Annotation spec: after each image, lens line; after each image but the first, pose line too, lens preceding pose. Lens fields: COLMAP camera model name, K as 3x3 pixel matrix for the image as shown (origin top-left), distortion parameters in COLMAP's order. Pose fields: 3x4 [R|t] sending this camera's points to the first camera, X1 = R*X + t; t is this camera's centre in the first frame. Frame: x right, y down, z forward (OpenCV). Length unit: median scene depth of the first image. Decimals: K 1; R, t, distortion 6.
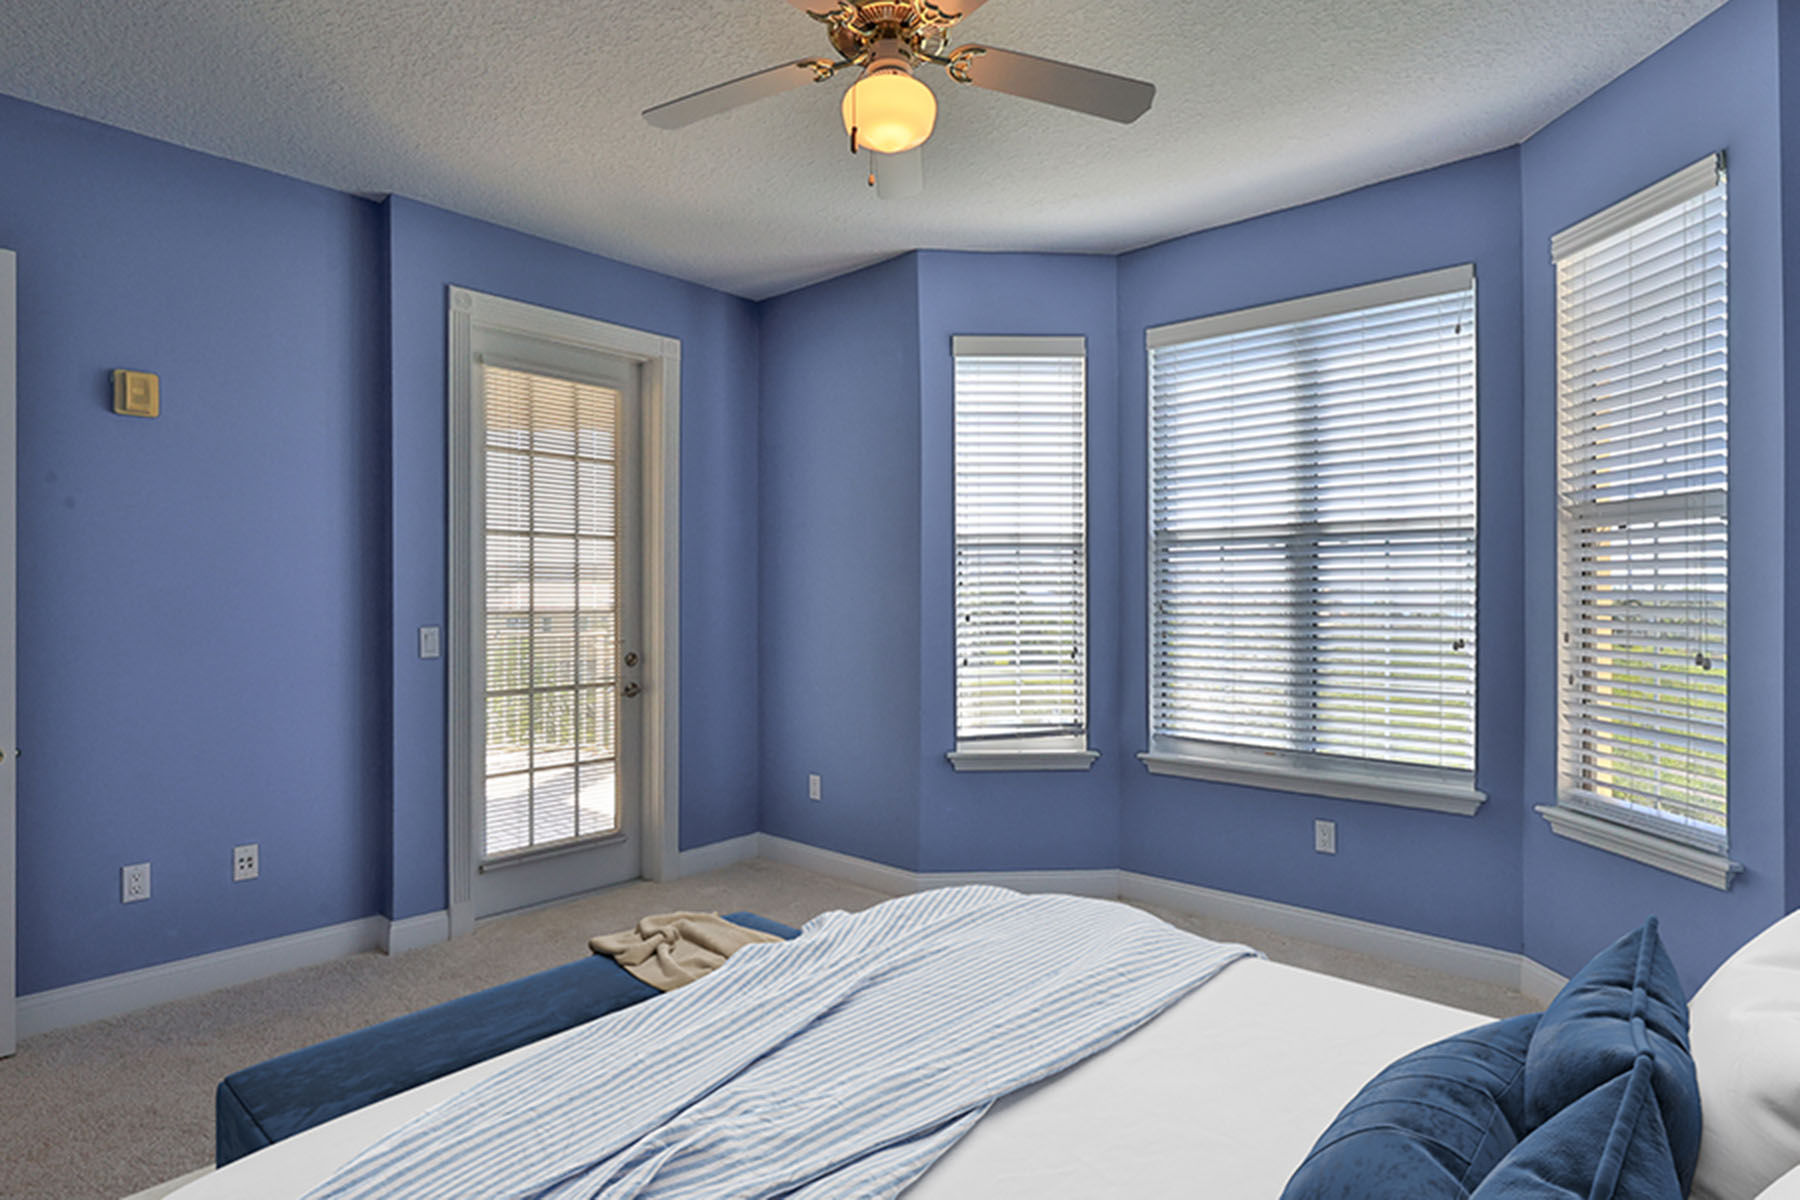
lens RADIAL K [[938.8, 0, 906.3], [0, 938.8, 599.5], [0, 0, 1]] dist [0.002906, 0.000518]
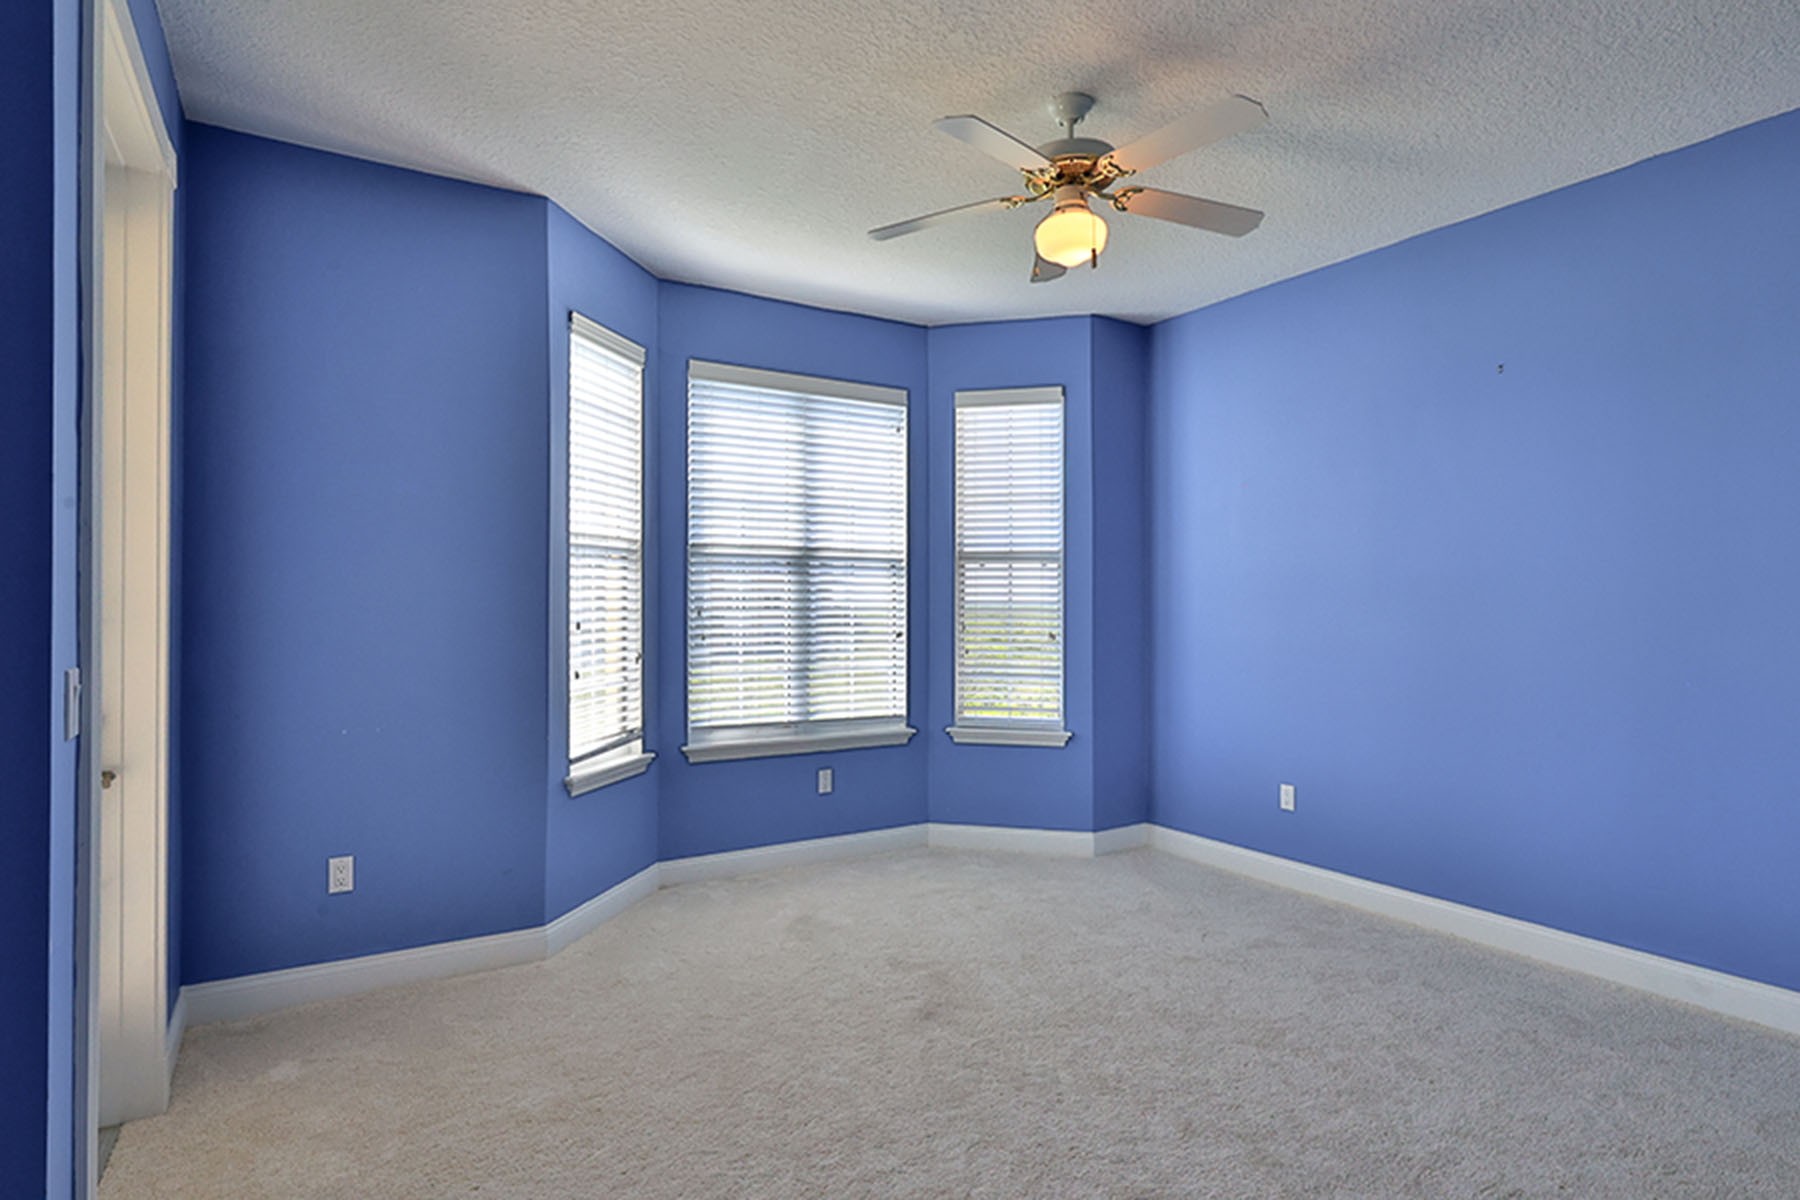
lens RADIAL K [[939.6, 0, 894.7], [0, 939.6, 590.7], [0, 0, 1]] dist [0.000070, 0.000127]
pose [[0.295082, 0.014561, 0.955361, -0.732800], [-0.000449, 0.999886, -0.015101, -0.000049], [-0.955472, 0.004027, 0.295055, 0.456511]]
